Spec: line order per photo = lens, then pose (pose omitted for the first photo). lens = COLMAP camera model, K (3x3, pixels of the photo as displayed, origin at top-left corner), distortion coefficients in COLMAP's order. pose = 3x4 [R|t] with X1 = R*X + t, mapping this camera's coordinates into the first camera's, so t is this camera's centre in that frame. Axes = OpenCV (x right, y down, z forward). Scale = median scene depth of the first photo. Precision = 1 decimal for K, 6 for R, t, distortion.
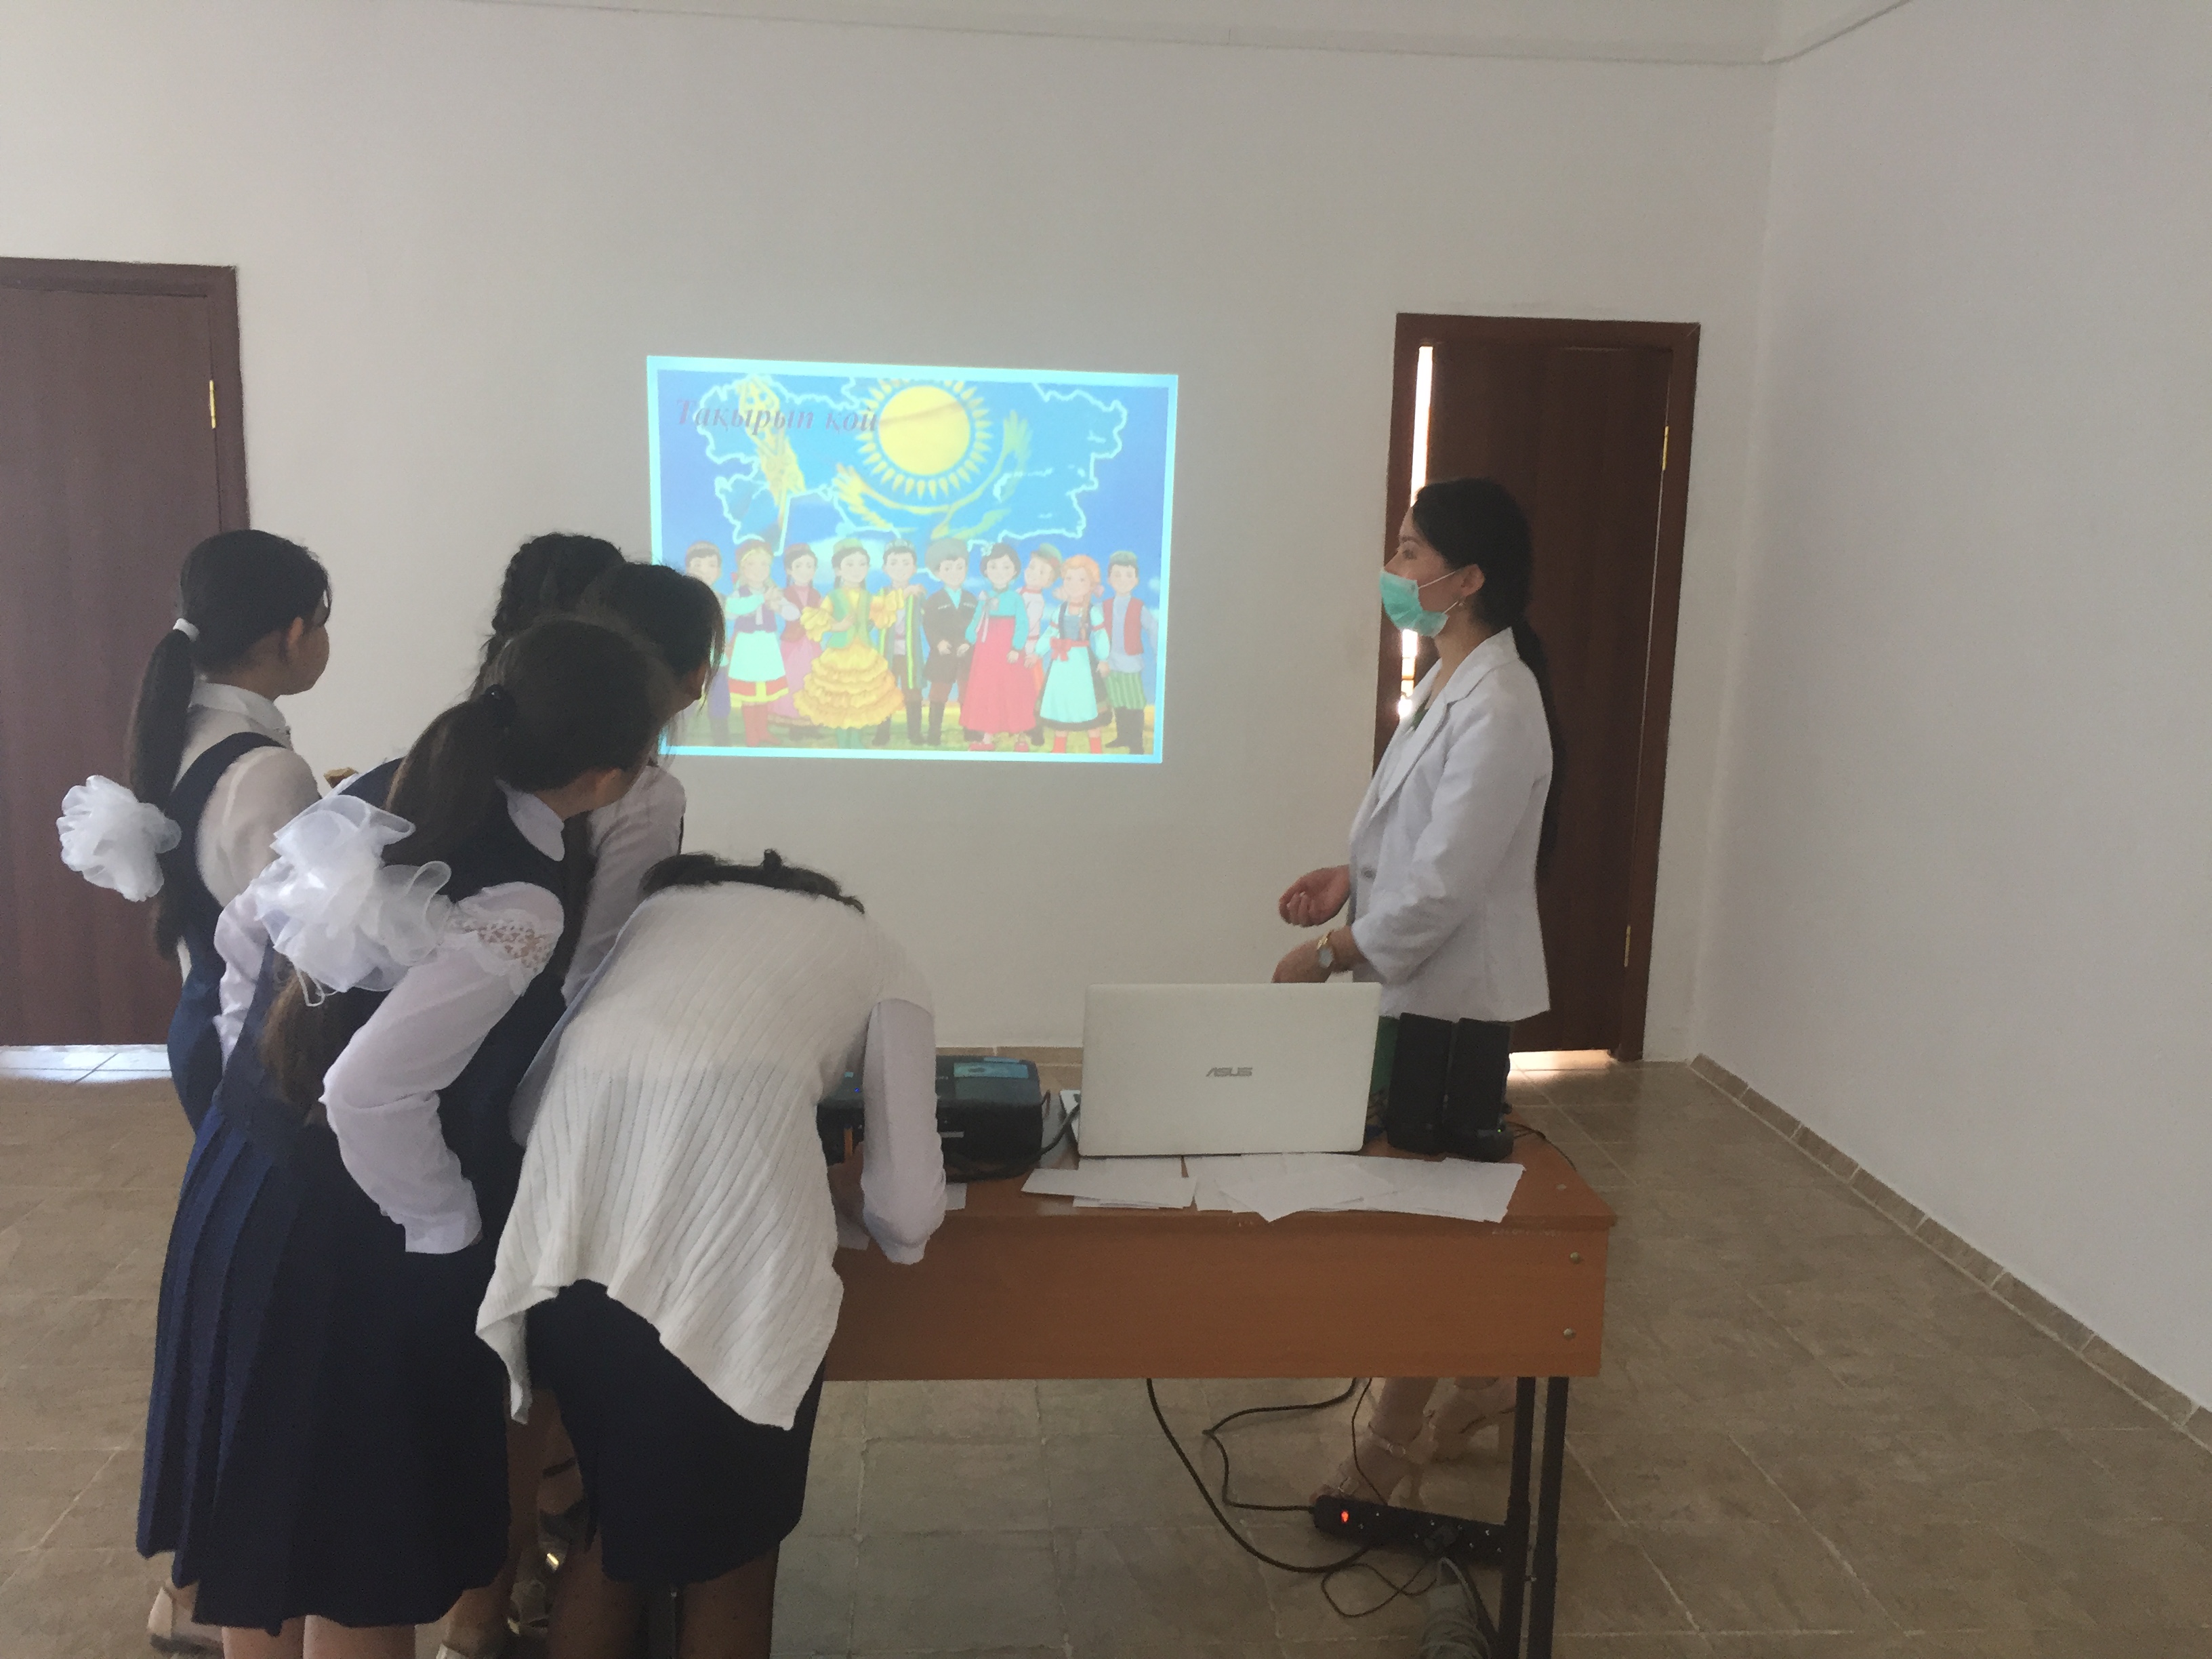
lens RADIAL K [[1913.5, 0, 1114.8], [0, 1913.5, 816.3], [0, 0, 1]] dist [0.050001, -0.075274]
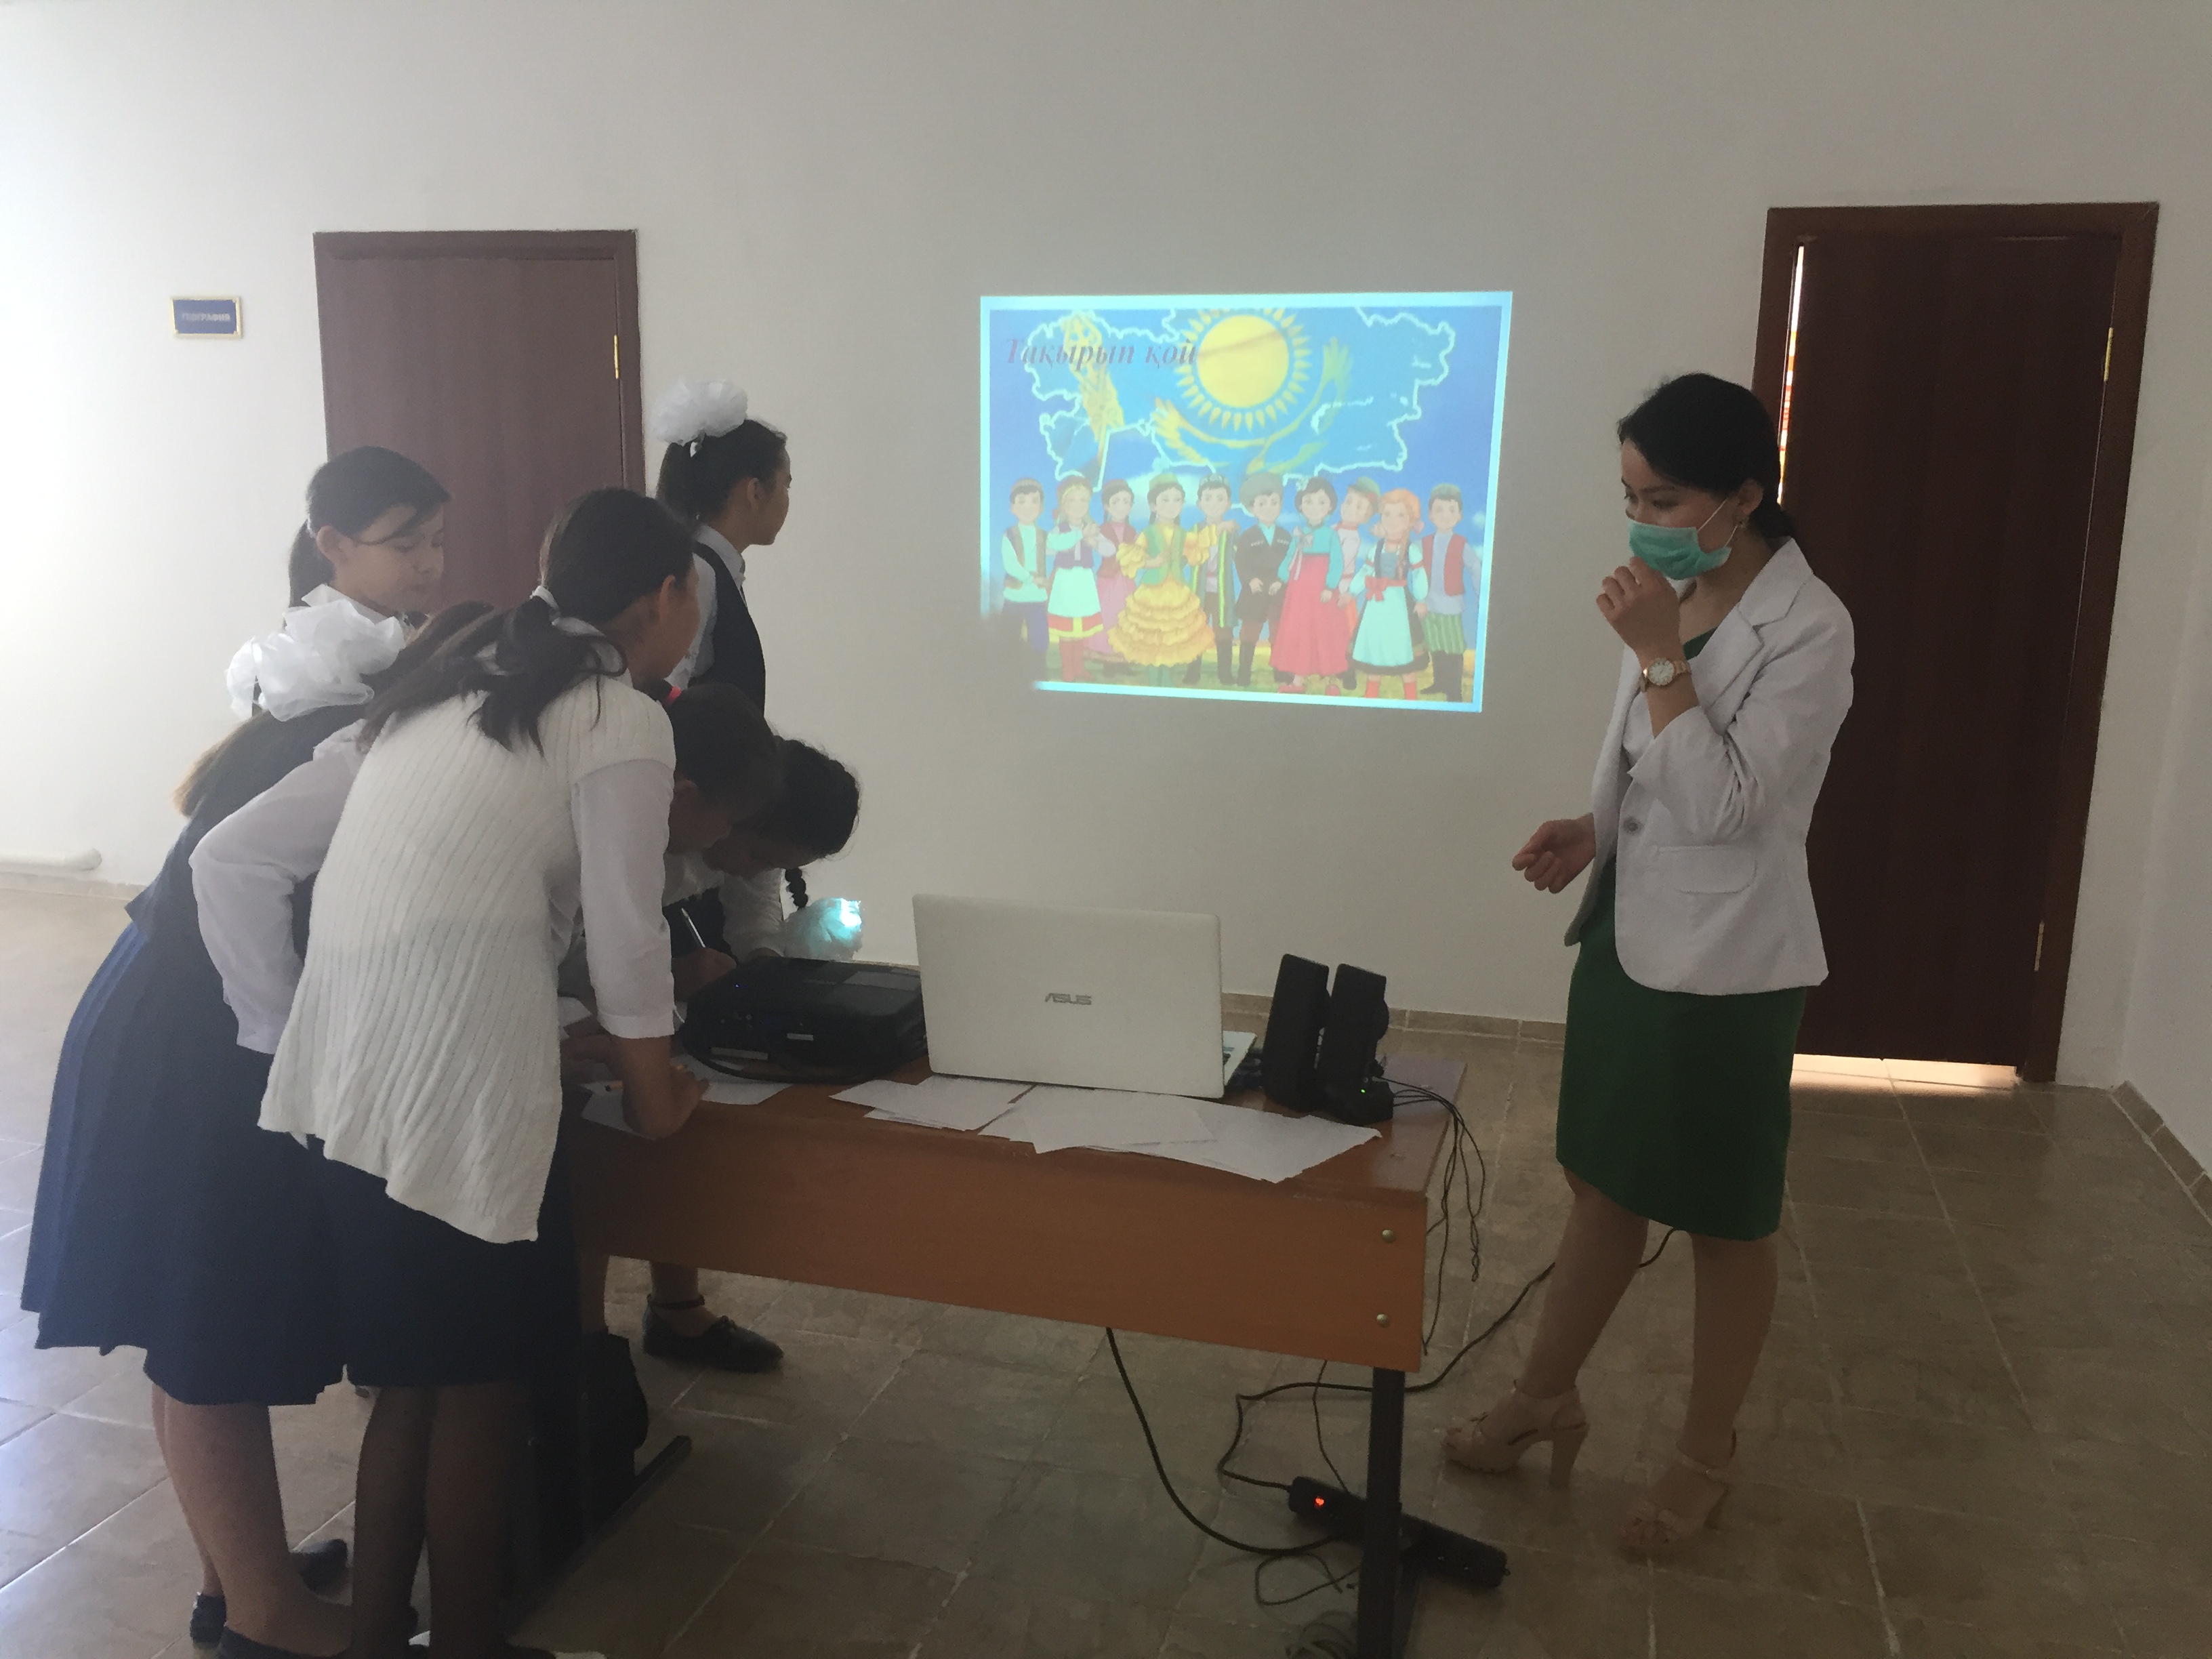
lens RADIAL K [[1913.5, 0, 1095.3], [0, 1913.5, 828.2], [0, 0, 1]] dist [0.050001, -0.075274]
pose [[0.934900, 0.055035, -0.350618, 0.235310], [-0.047320, 0.998413, 0.030542, 0.012040], [0.351742, -0.011962, 0.936021, 0.073450]]
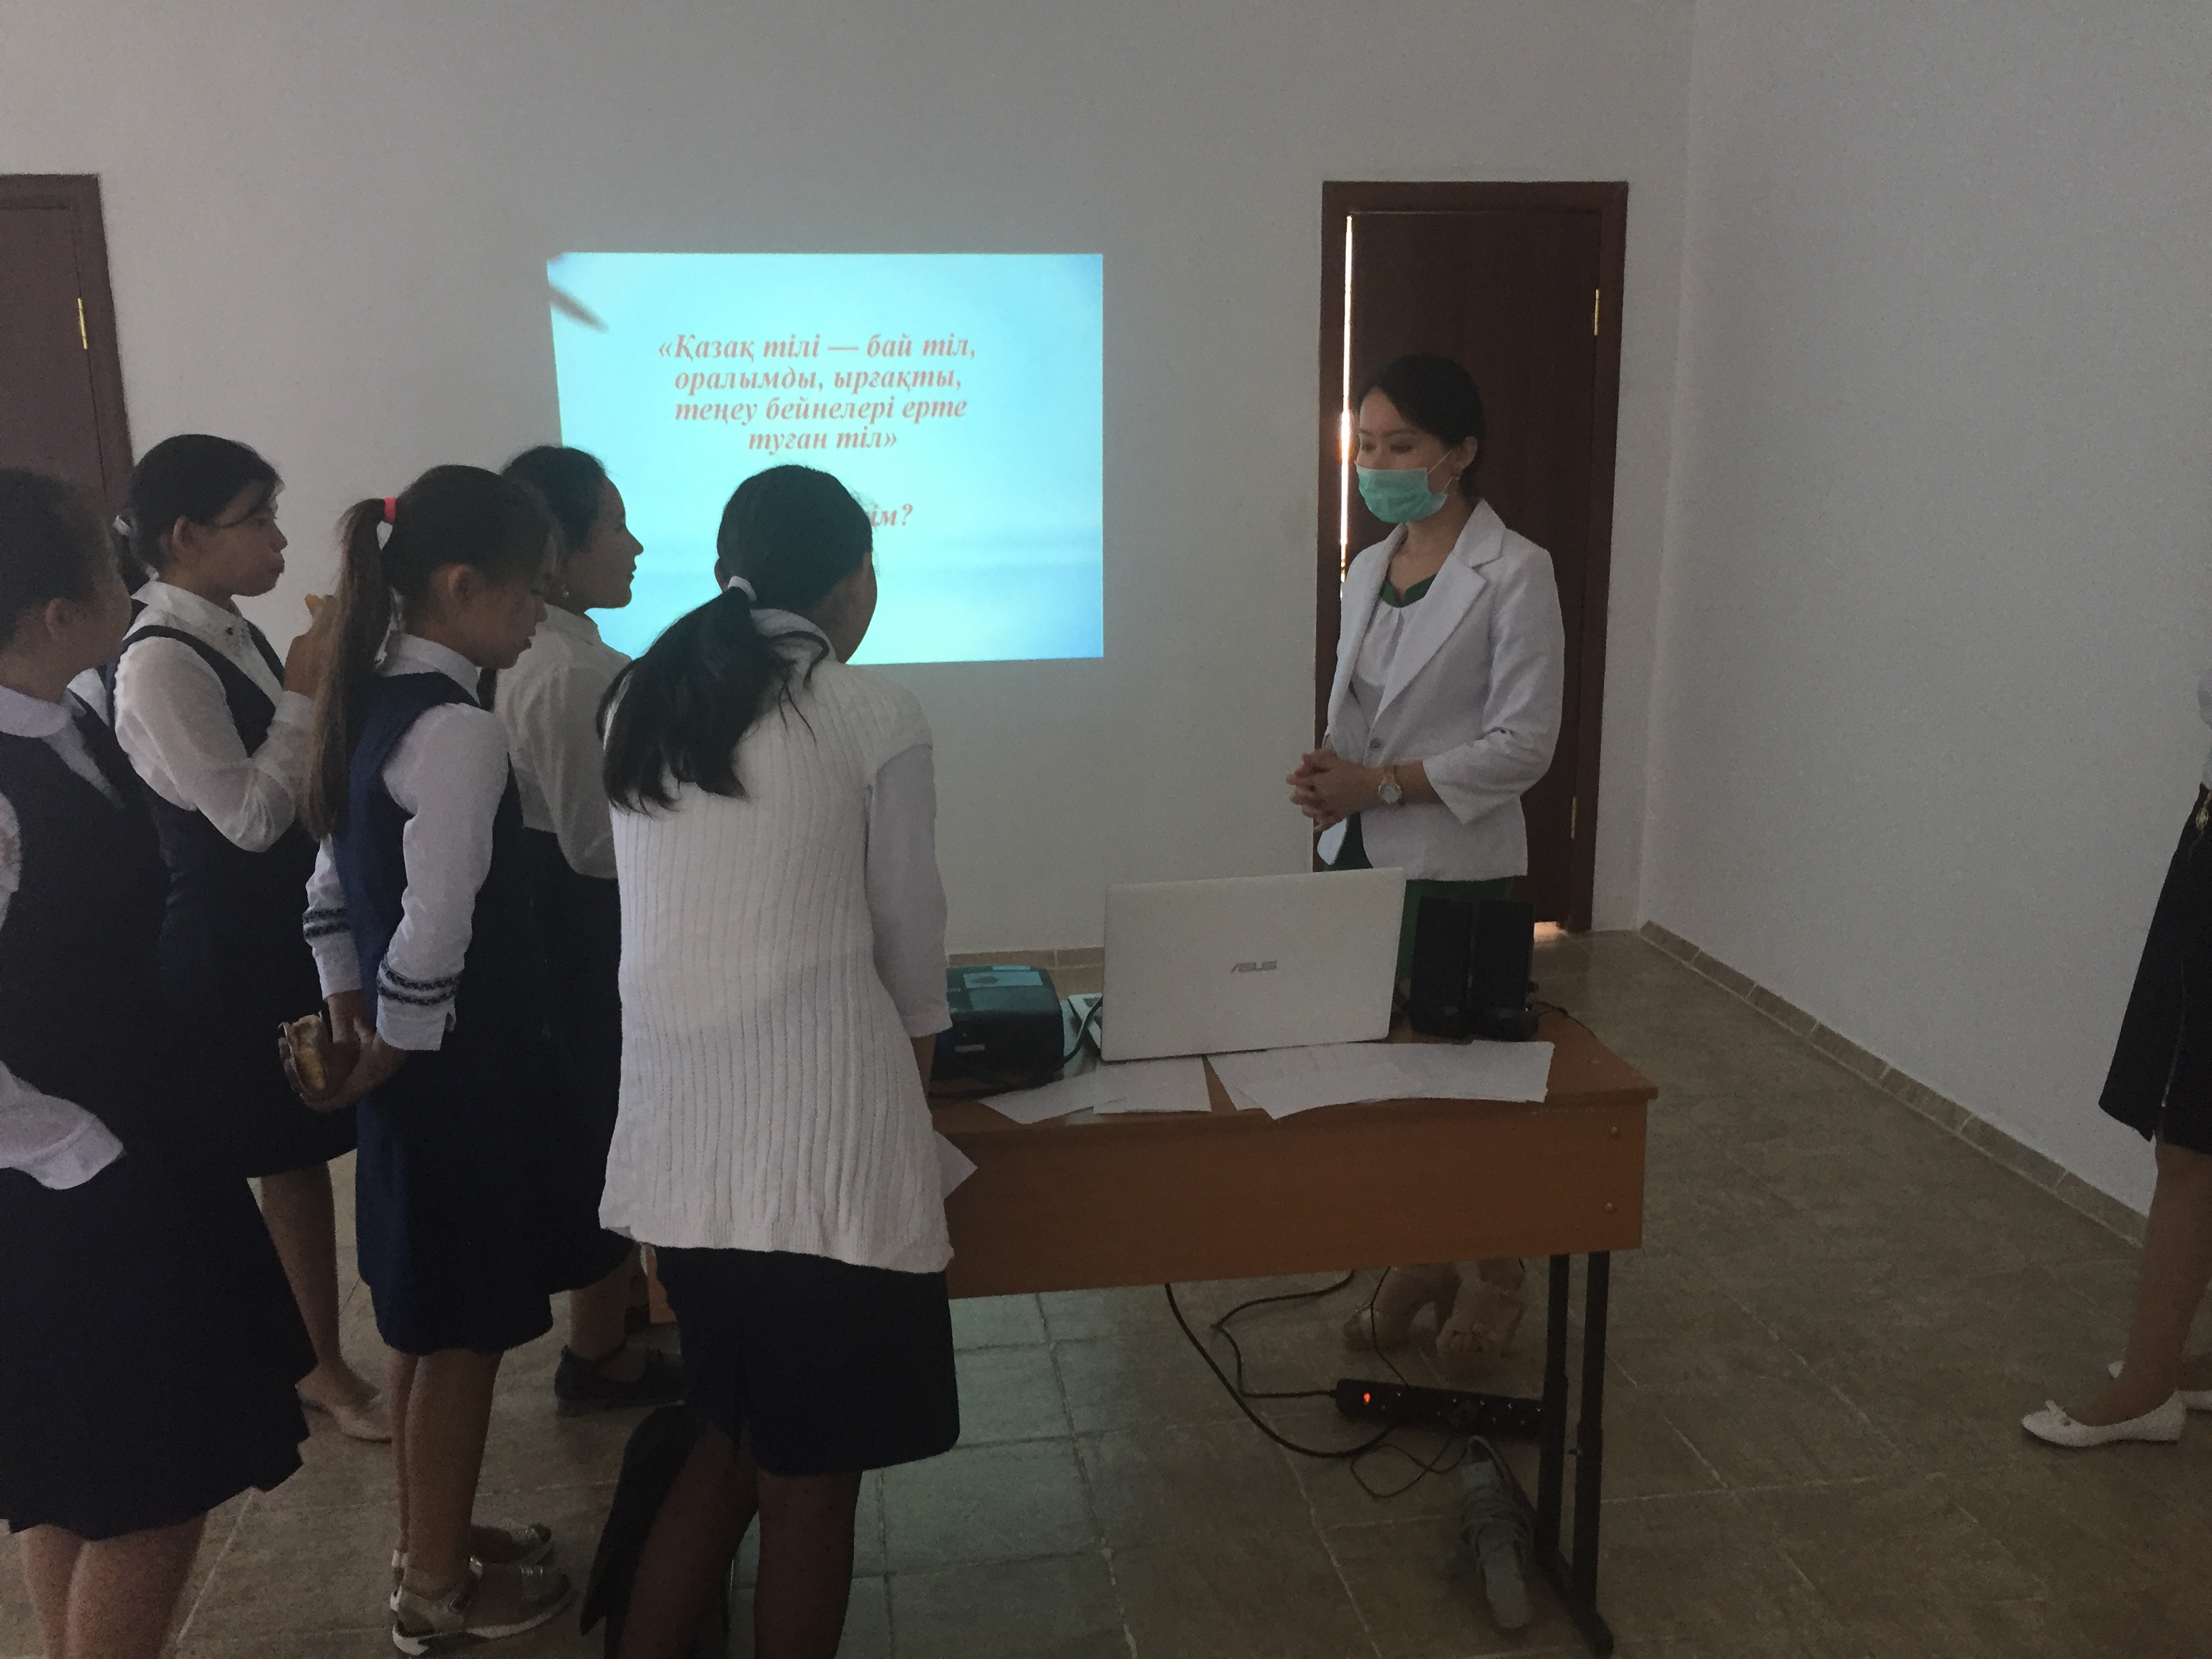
lens RADIAL K [[1913.5, 0, 1120.7], [0, 1913.5, 821.7], [0, 0, 1]] dist [0.050001, -0.075274]
pose [[0.997011, -0.053089, 0.056132, -0.034611], [0.049840, 0.997084, 0.057792, 0.000067], [-0.059037, -0.054821, 0.996749, 0.021222]]
